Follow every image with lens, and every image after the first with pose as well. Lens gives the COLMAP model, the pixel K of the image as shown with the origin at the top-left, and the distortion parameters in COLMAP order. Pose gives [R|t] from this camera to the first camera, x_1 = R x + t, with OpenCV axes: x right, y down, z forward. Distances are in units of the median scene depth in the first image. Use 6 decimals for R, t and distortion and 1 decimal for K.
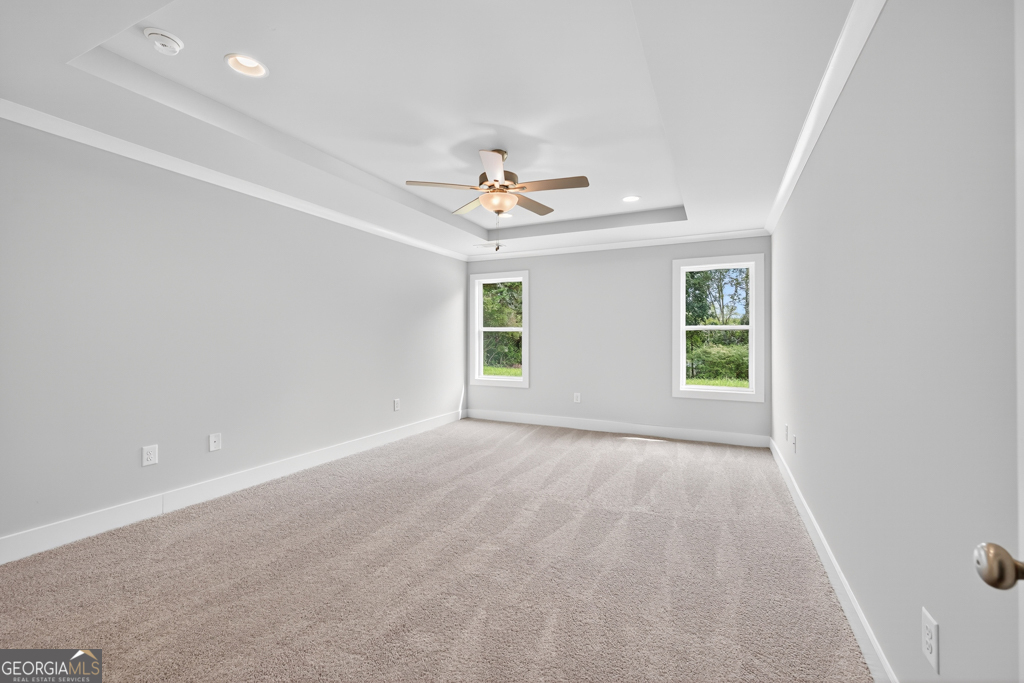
lens RADIAL K [[429.9, 0, 513.9], [0, 429.9, 337.2], [0, 0, 1]] dist [0.003505, -0.000547]
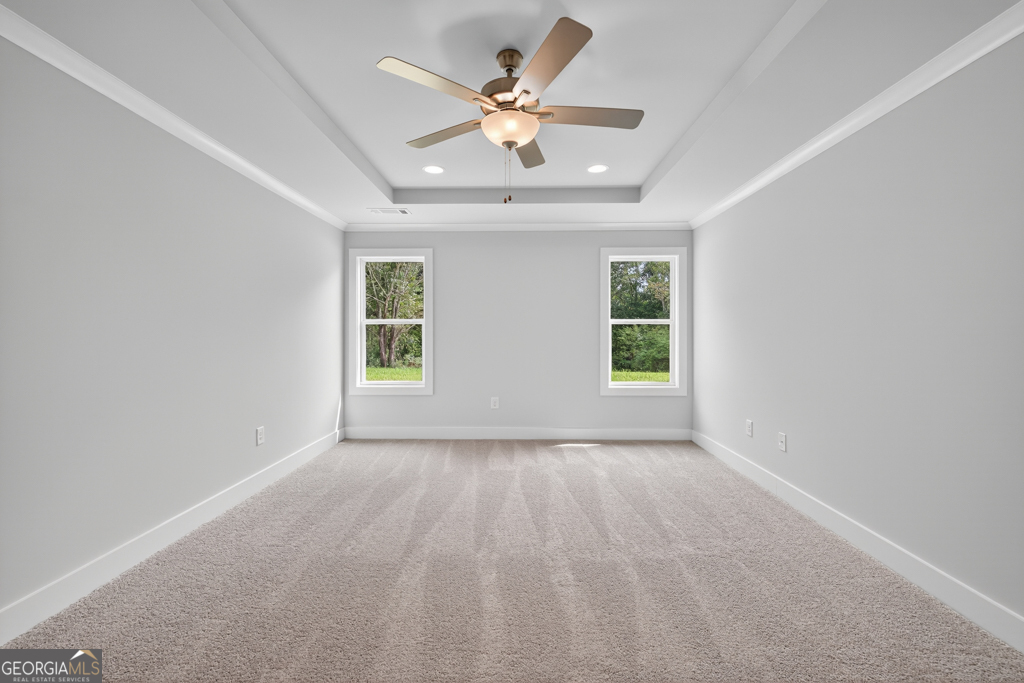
lens RADIAL K [[429.9, 0, 513.9], [0, 429.9, 337.2], [0, 0, 1]] dist [0.003505, -0.000547]
pose [[0.910817, -0.009241, 0.412707, -0.184402], [0.002468, 0.999853, 0.016942, -0.003824], [-0.412803, -0.014412, 0.910706, 0.236860]]
